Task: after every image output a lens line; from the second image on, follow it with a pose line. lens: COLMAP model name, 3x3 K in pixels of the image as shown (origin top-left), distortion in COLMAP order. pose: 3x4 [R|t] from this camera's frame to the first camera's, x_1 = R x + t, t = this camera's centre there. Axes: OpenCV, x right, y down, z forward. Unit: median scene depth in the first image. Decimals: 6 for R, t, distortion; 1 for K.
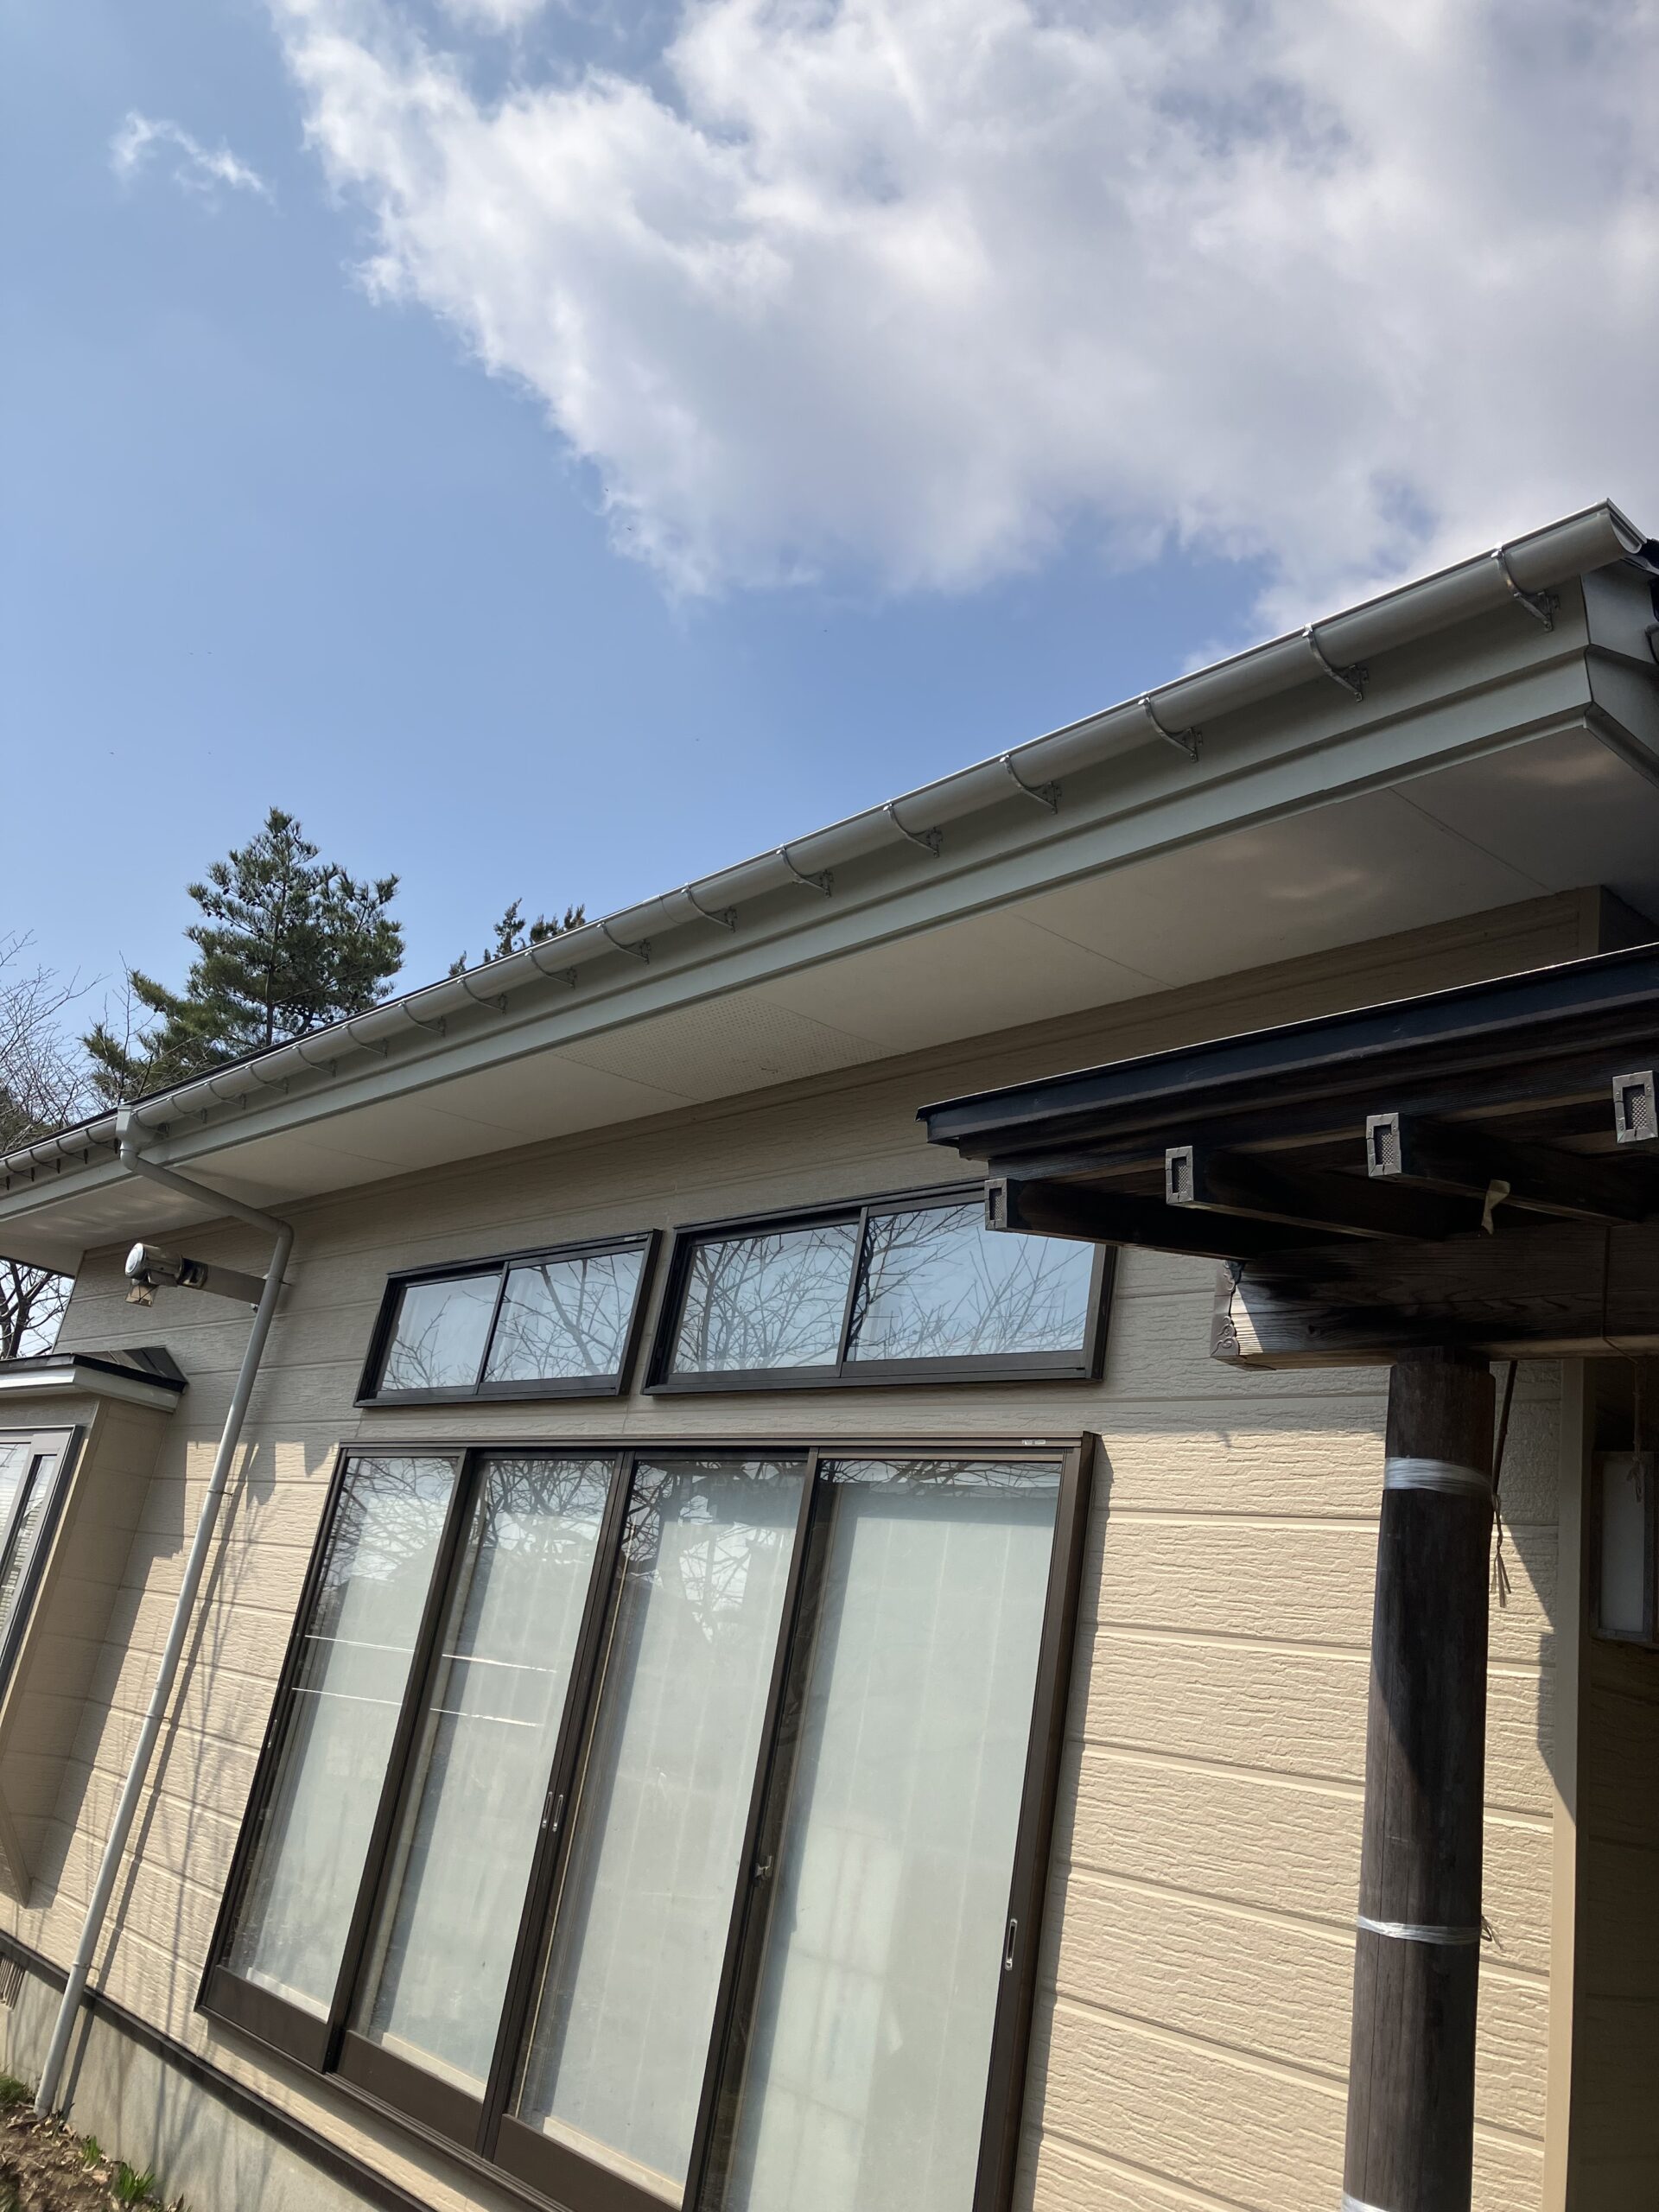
lens RADIAL K [[1812.0, 0, 837.1], [0, 1812.0, 1091.8], [0, 0, 1]] dist [0.006325, -0.013134]
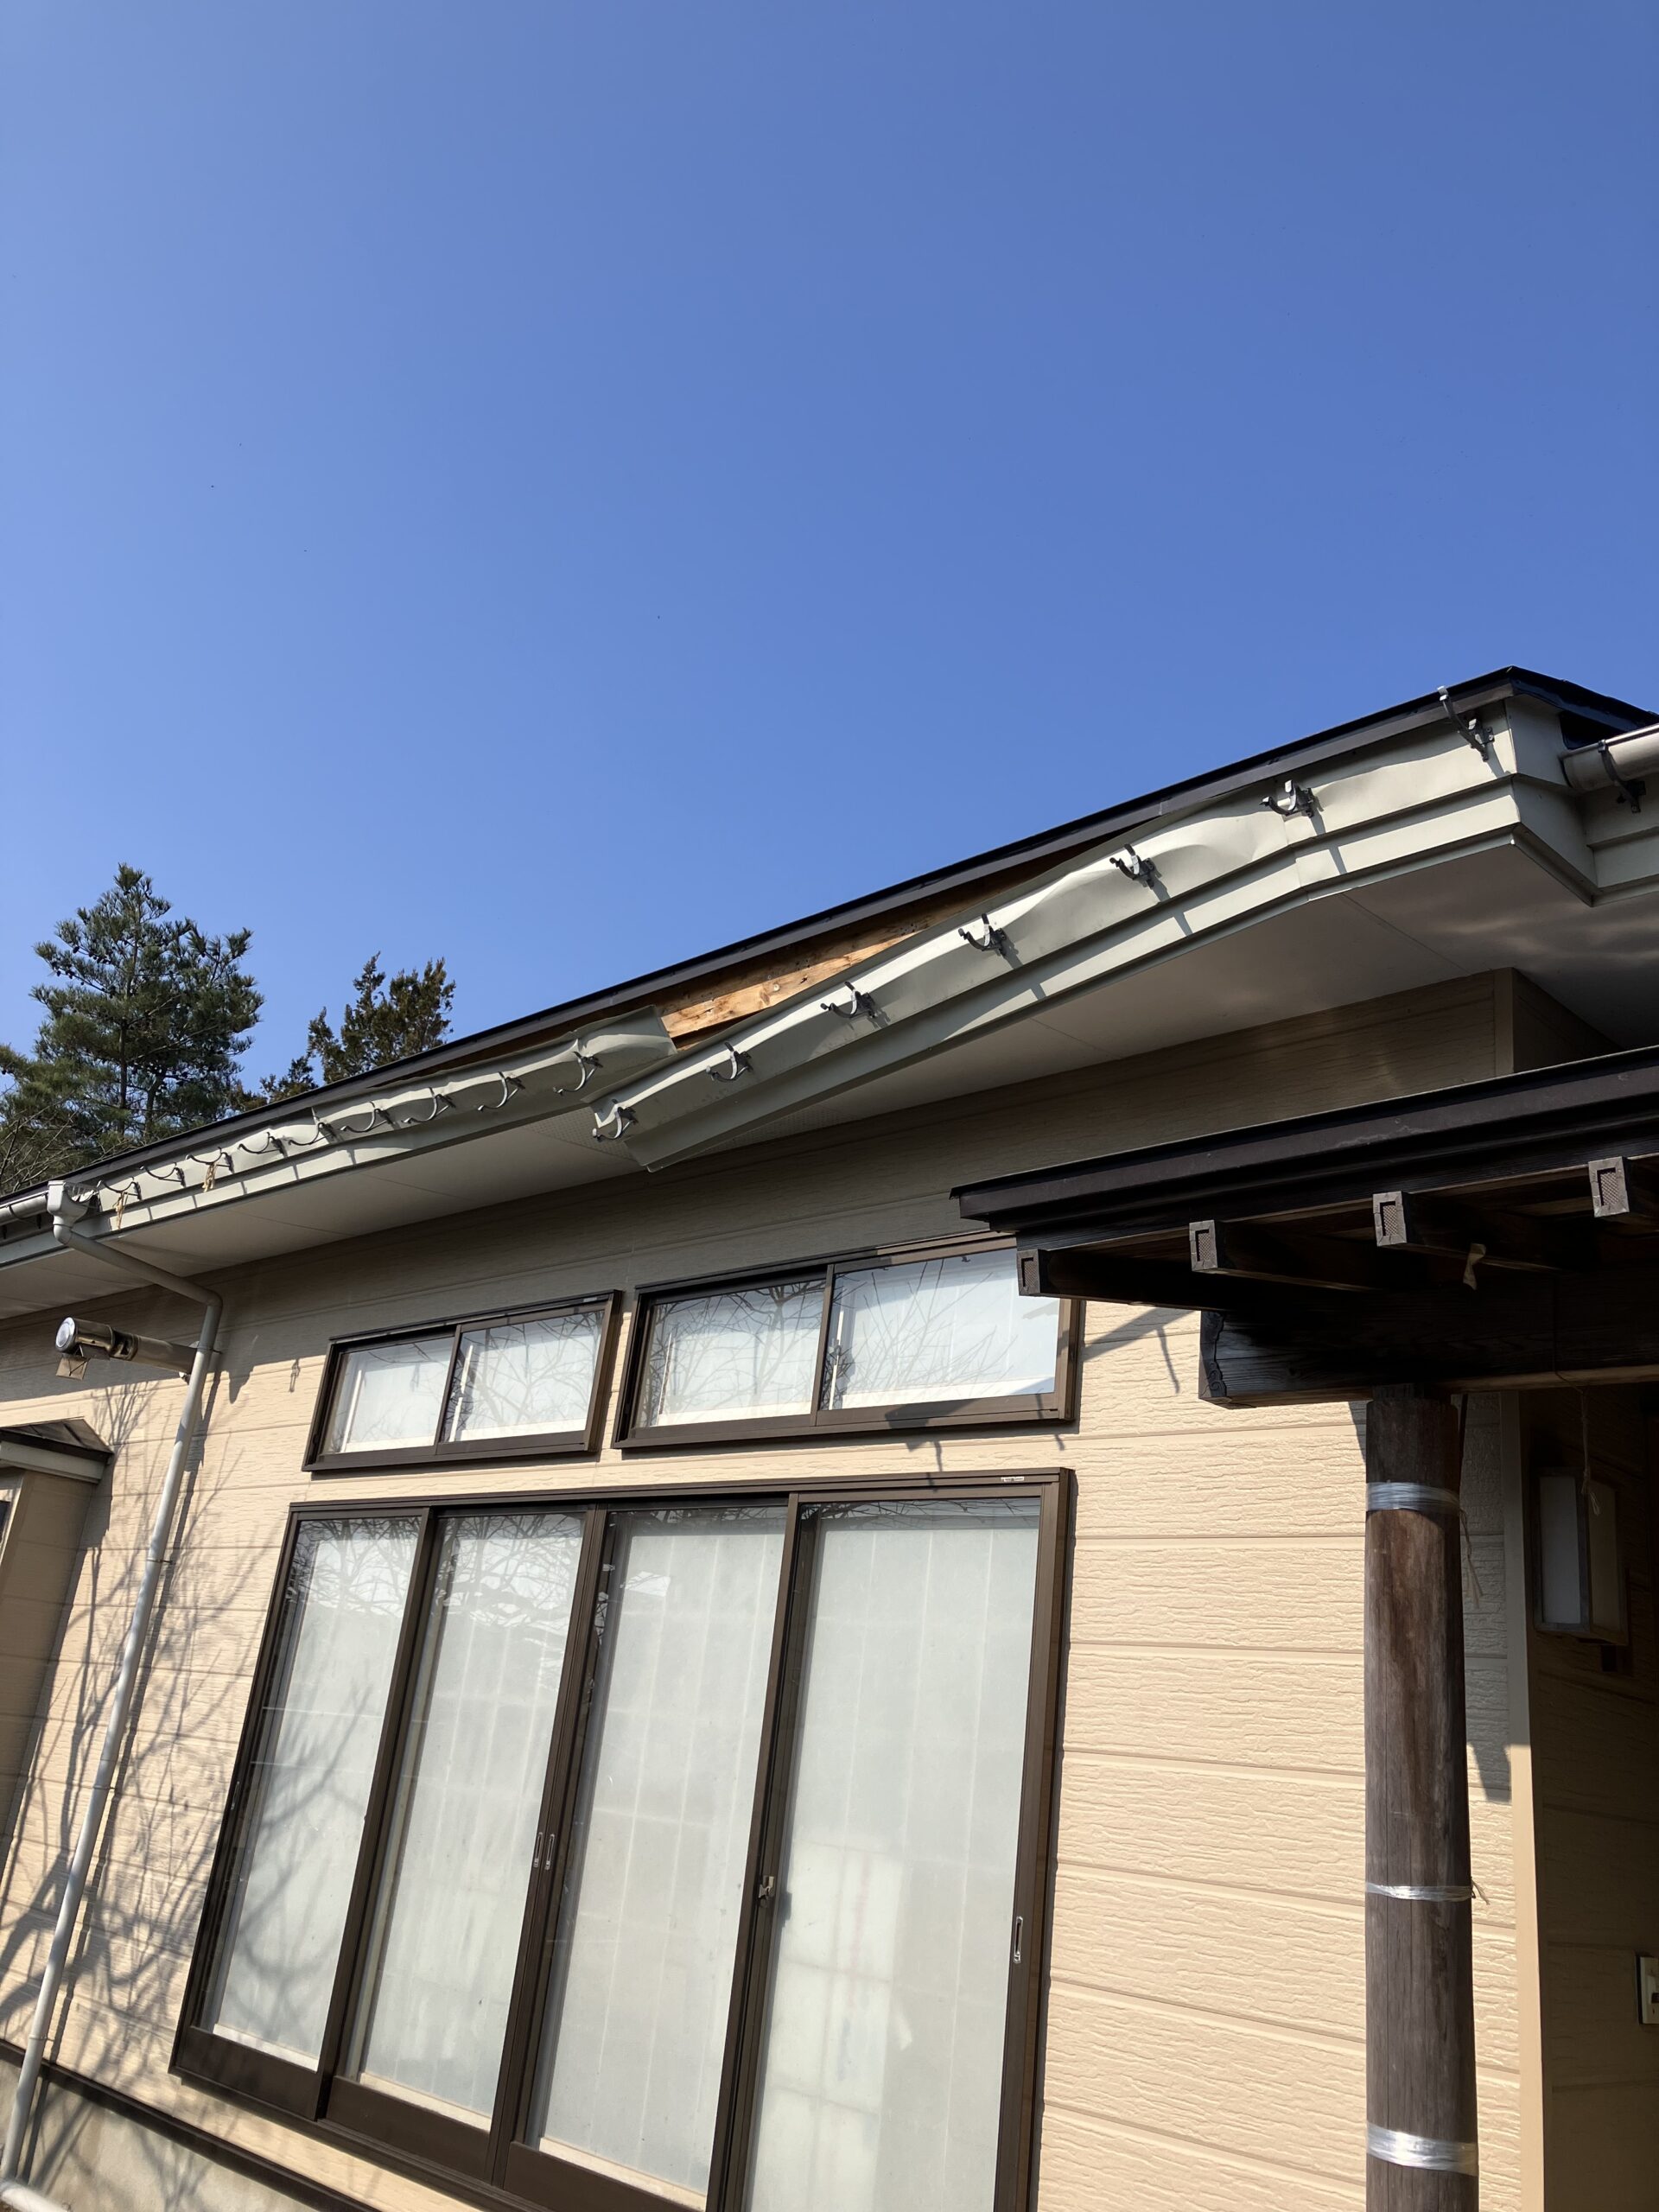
lens RADIAL K [[1810.7, 0, 829.5], [0, 1810.7, 1106.0], [0, 0, 1]] dist [0.002999, -0.007006]
pose [[0.995525, -0.024503, 0.091270, -0.089437], [0.025514, 0.999625, -0.009928, -0.022266], [-0.090992, 0.012212, 0.995777, -0.074196]]
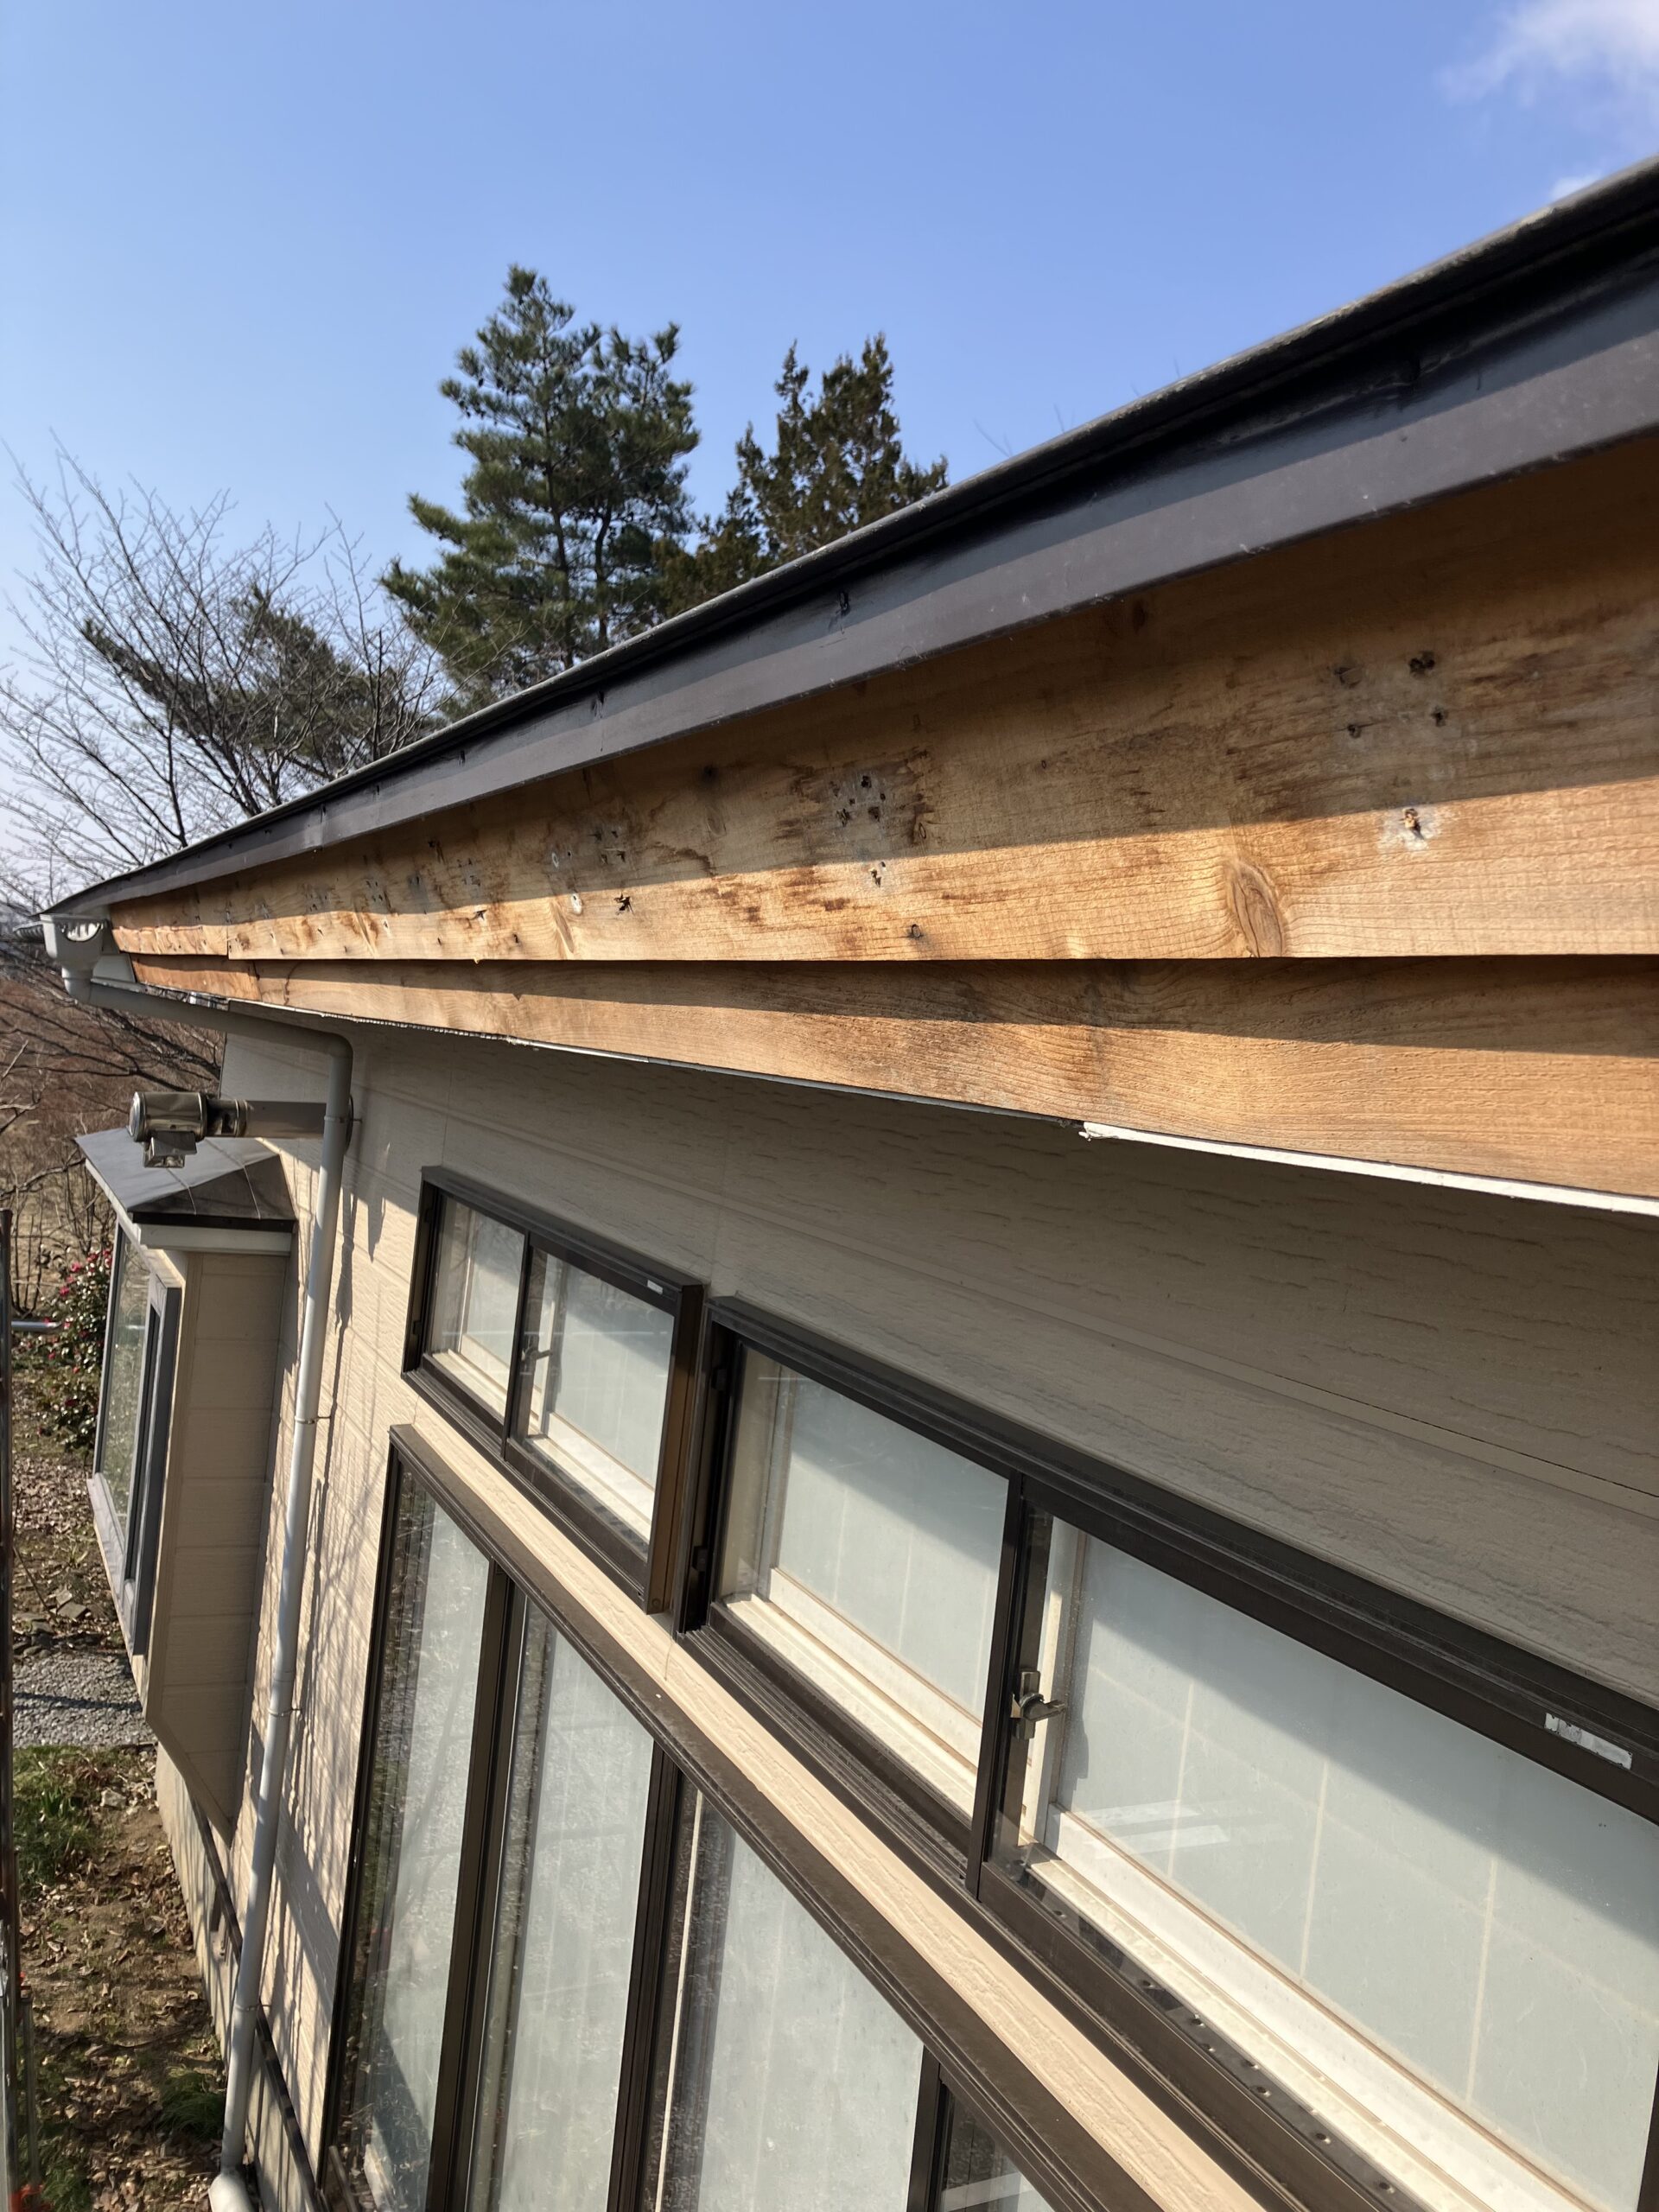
lens RADIAL K [[1812.0, 0, 837.1], [0, 1812.0, 1091.8], [0, 0, 1]] dist [0.006325, -0.013134]
pose [[0.963876, -0.061498, -0.259154, 0.089151], [0.142266, 0.941431, 0.305727, -0.147363], [0.225174, -0.331551, 0.916172, 0.673012]]
